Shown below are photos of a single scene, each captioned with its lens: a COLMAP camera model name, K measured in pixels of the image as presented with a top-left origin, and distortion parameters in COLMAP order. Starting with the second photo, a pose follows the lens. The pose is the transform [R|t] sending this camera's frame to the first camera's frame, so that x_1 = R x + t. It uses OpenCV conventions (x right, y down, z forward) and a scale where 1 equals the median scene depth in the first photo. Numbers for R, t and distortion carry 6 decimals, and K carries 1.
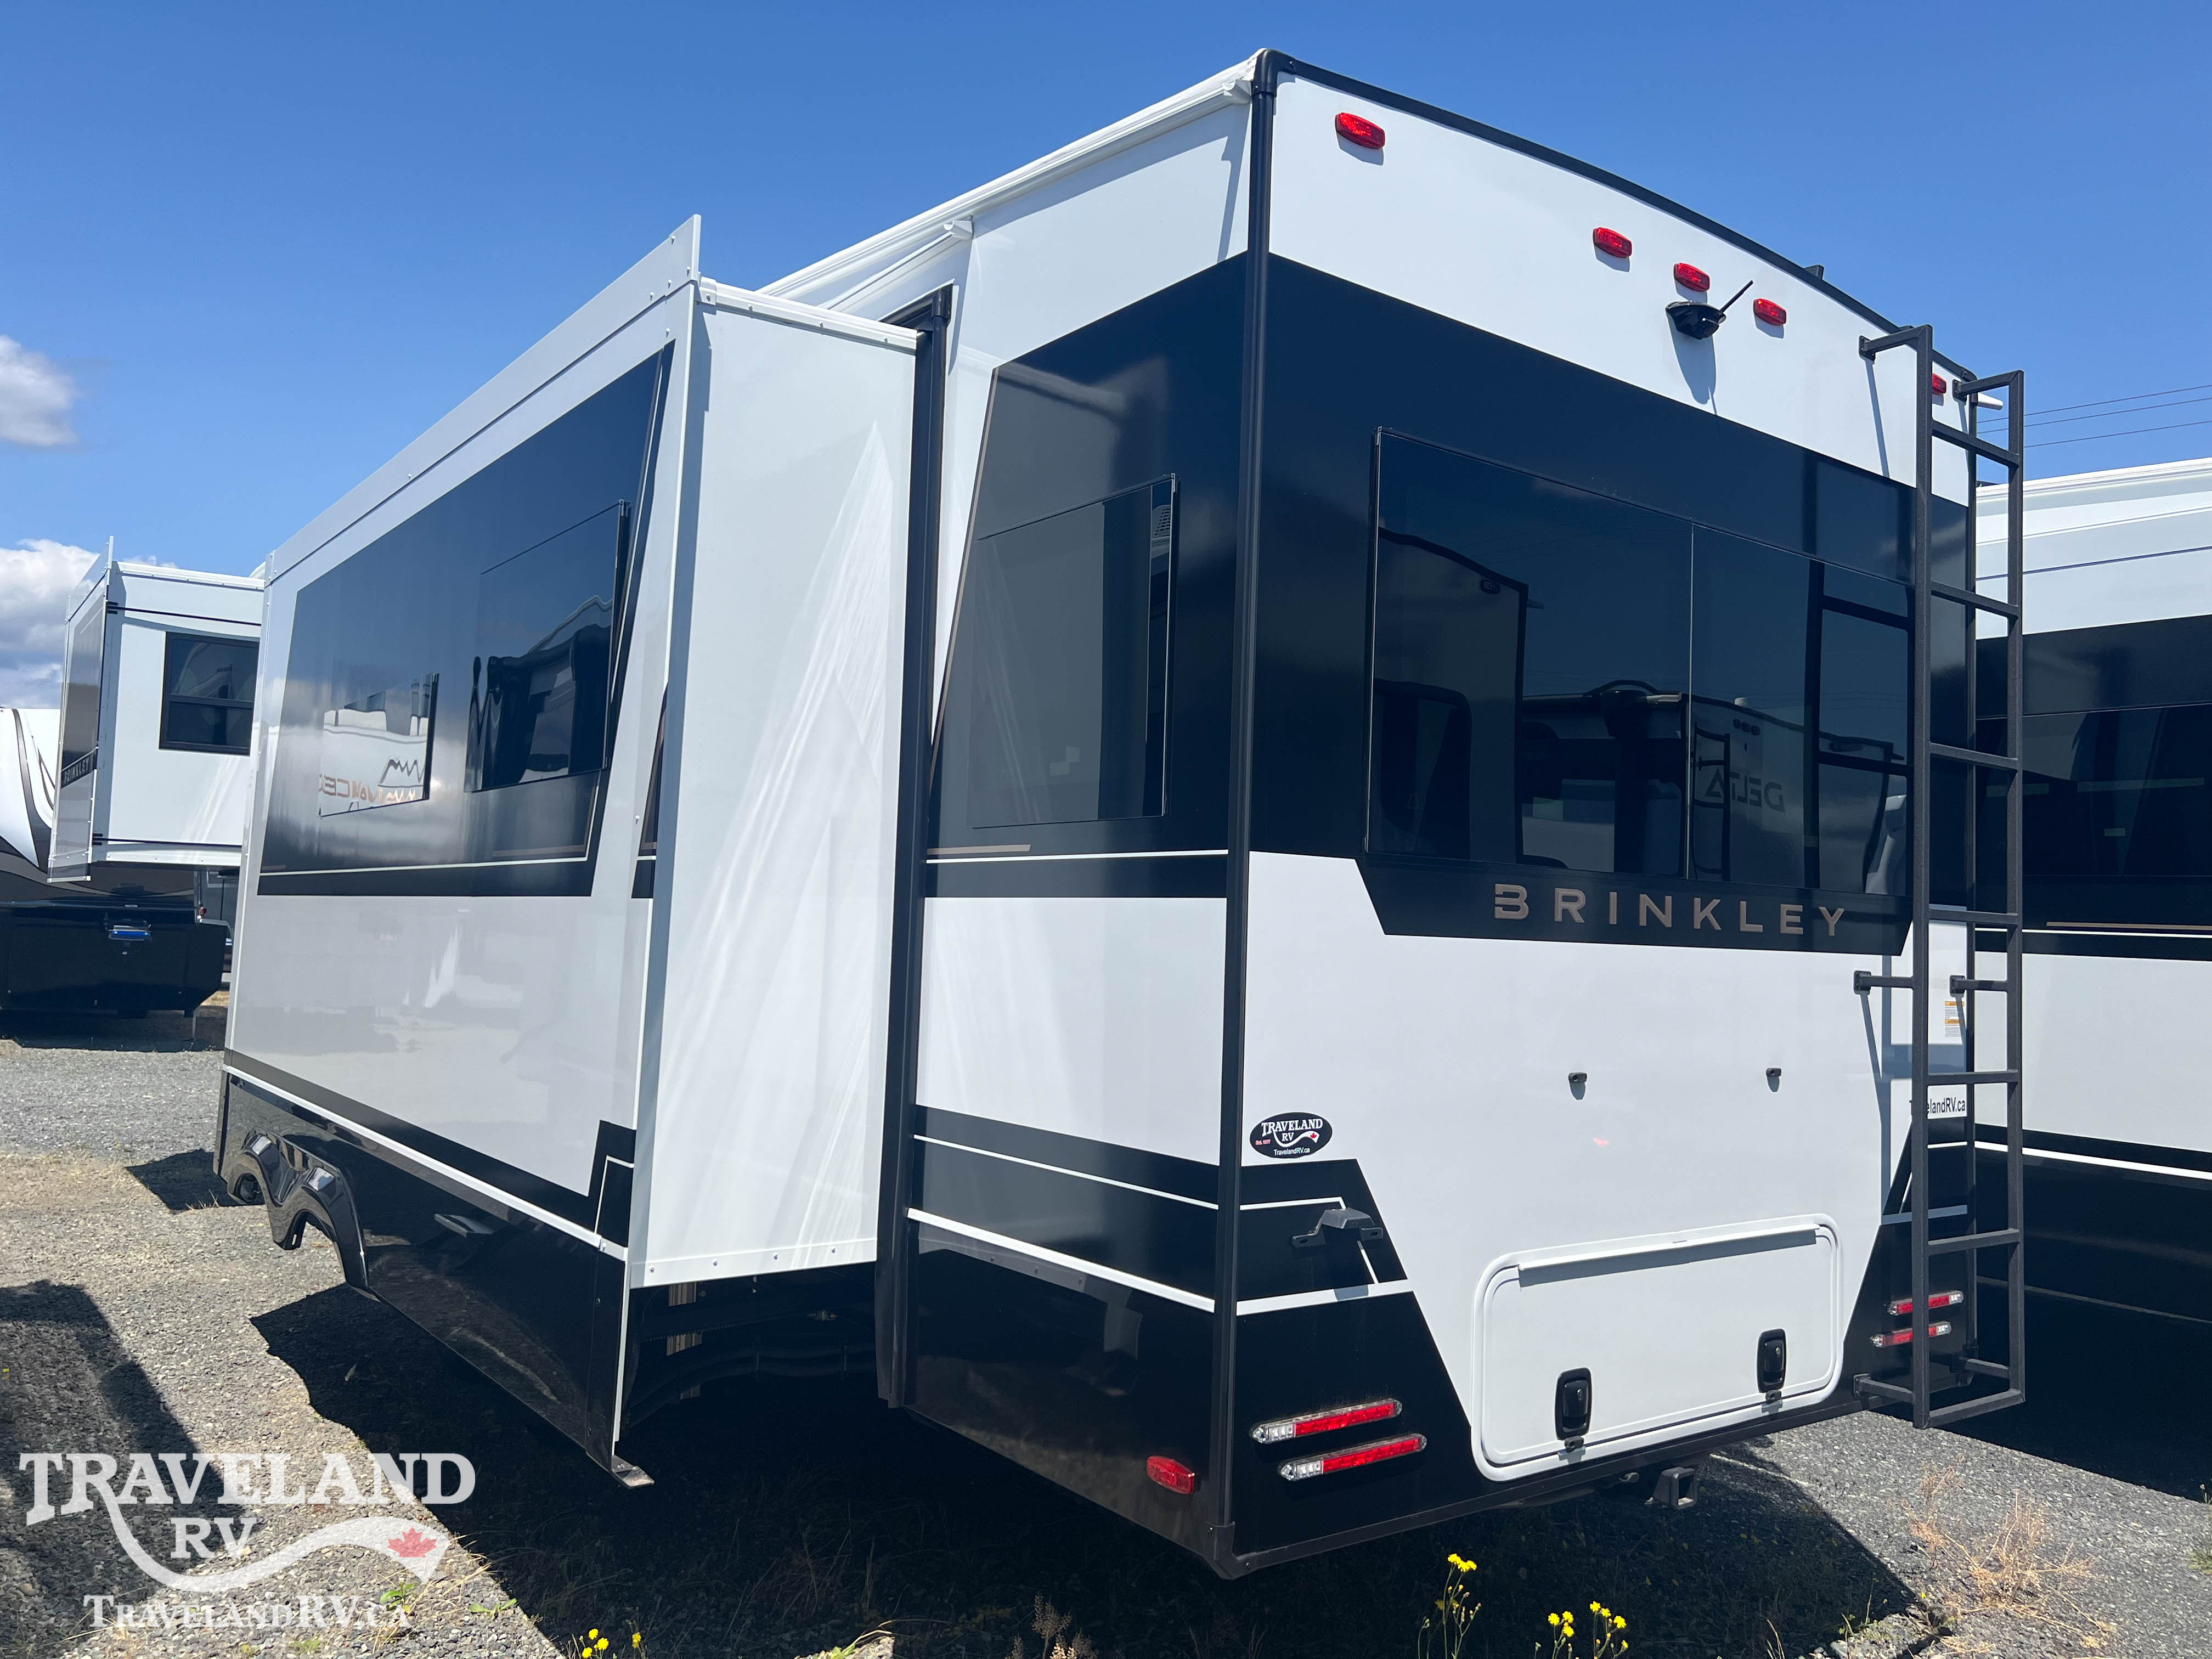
lens RADIAL K [[1663.1, 0, 1114.2], [0, 1663.1, 829.2], [0, 0, 1]] dist [0.049783, -0.063299]
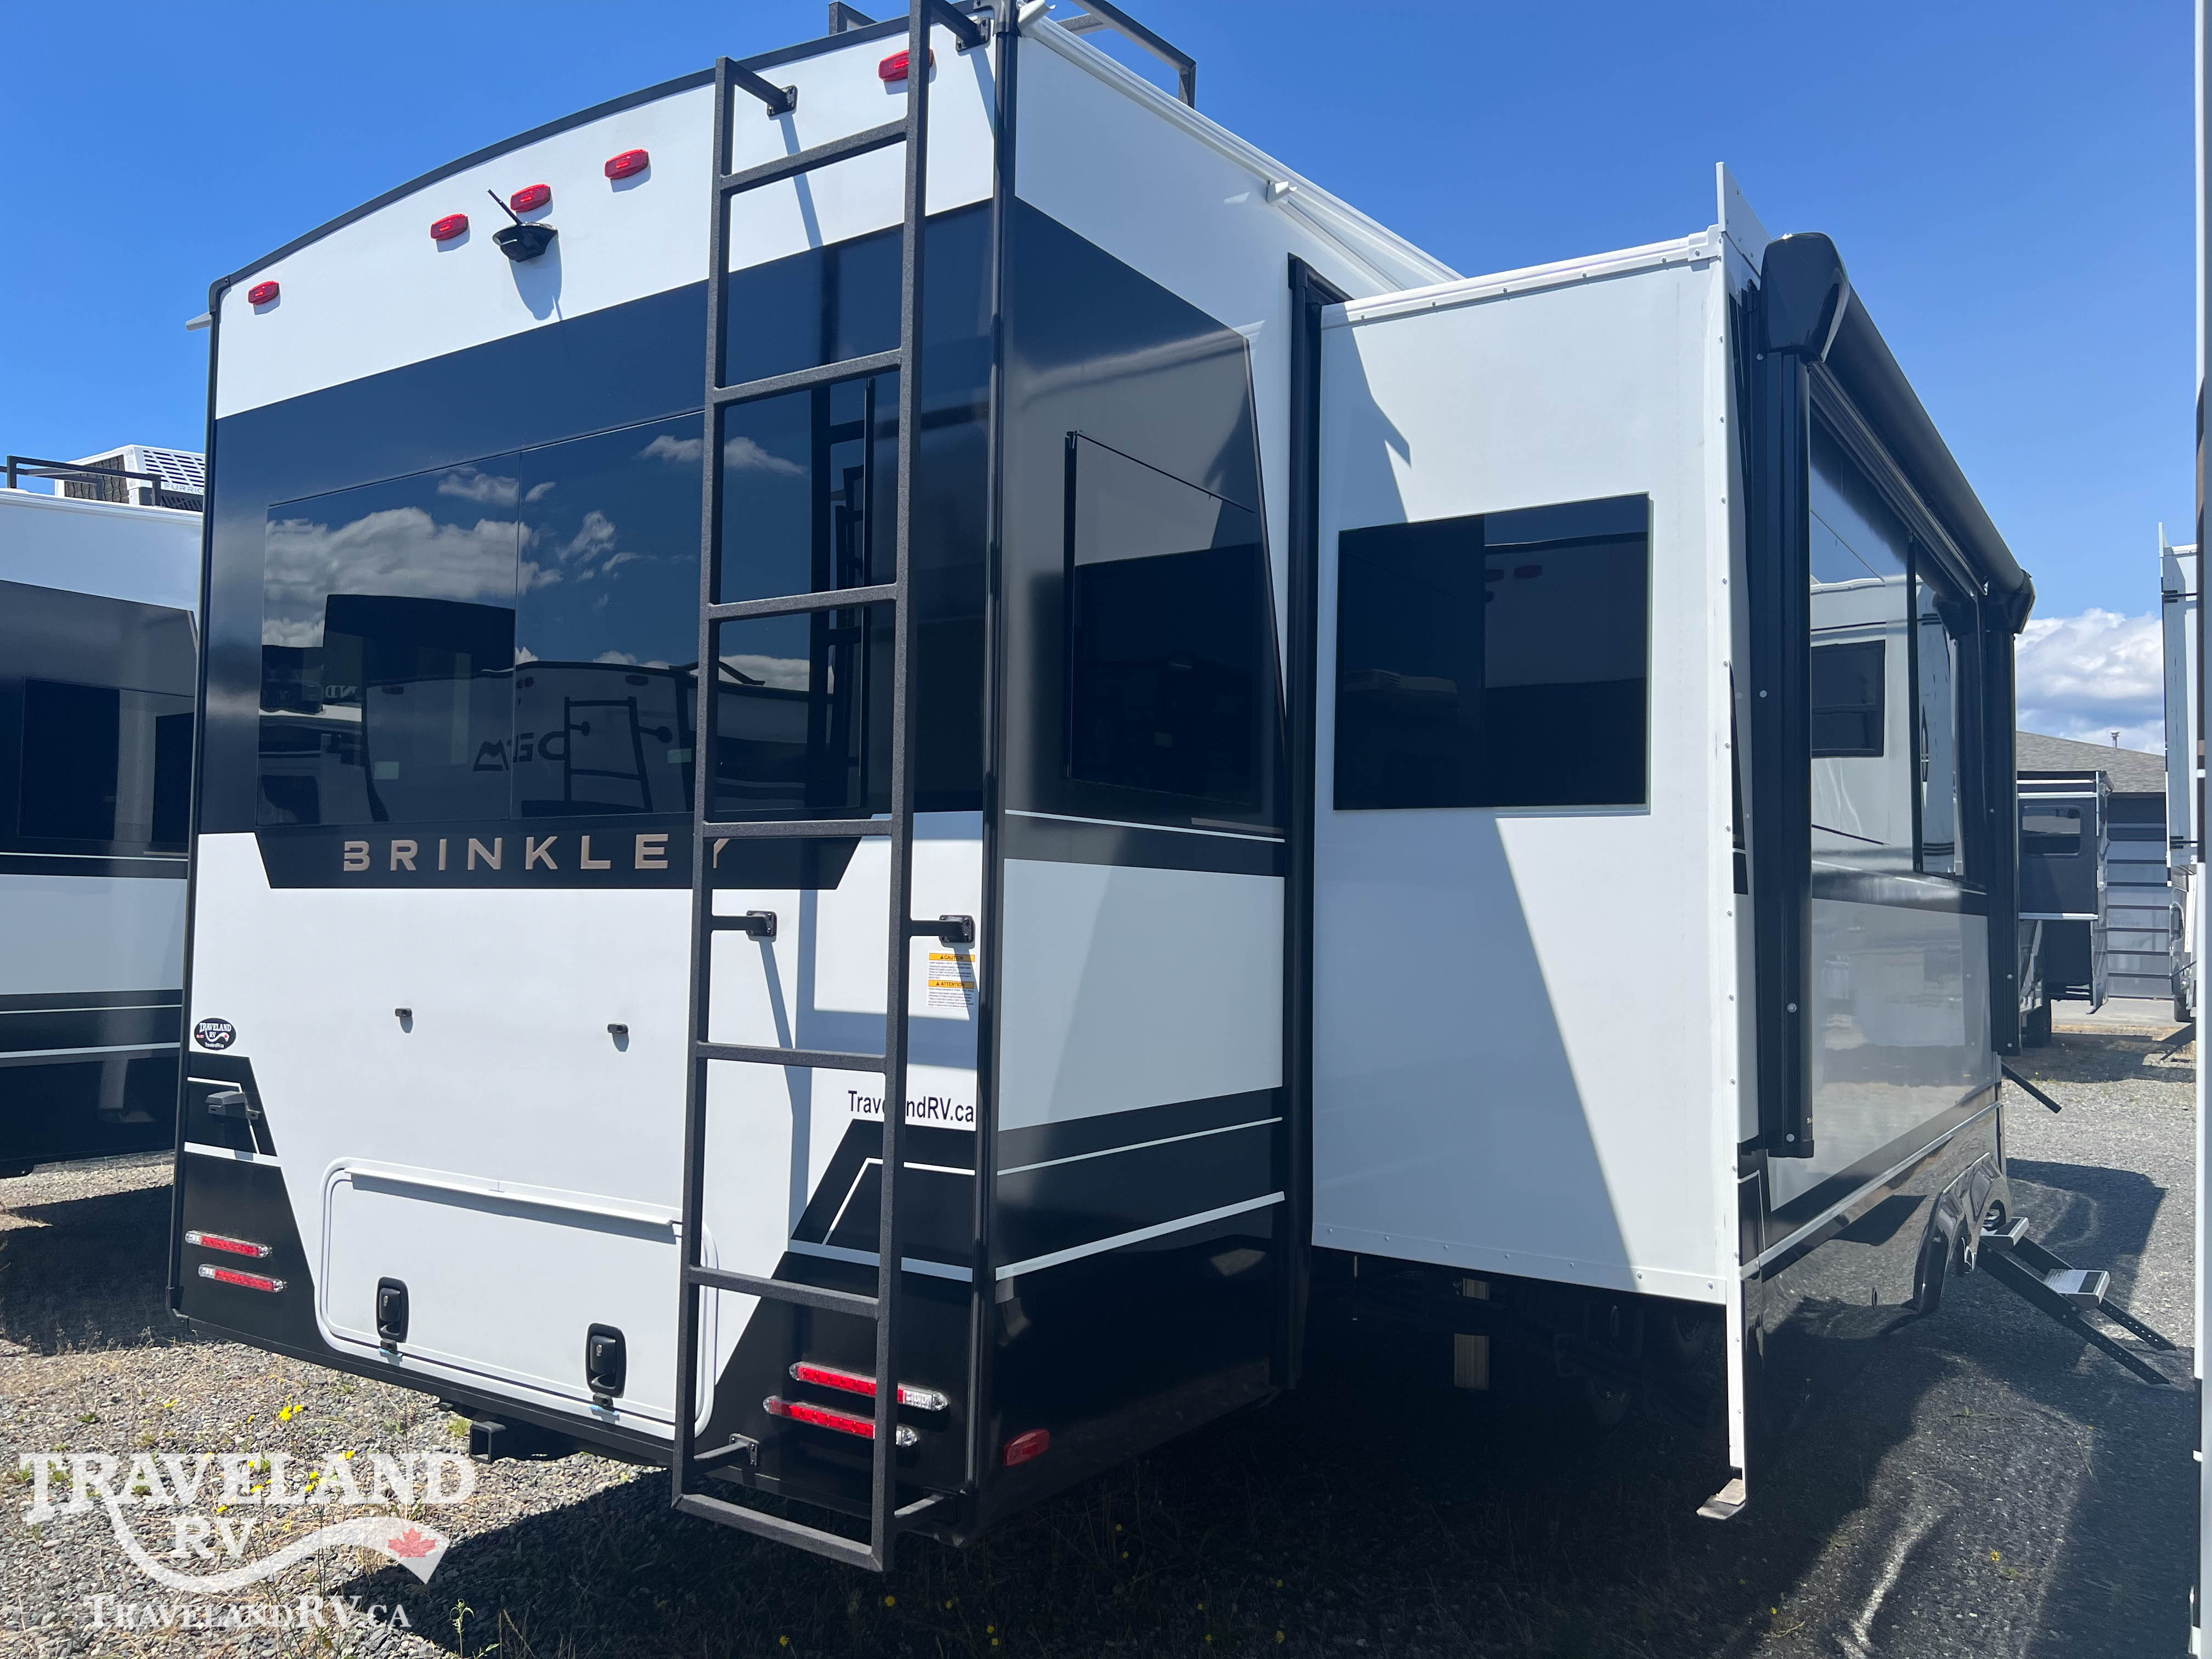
lens RADIAL K [[1663.1, 0, 1117.1], [0, 1663.1, 824.3], [0, 0, 1]] dist [0.049783, -0.063299]
pose [[0.331120, -0.080442, -0.940154, 1.469037], [0.061071, 0.996097, -0.063719, 0.124501], [0.941610, -0.036318, 0.334740, 1.077108]]
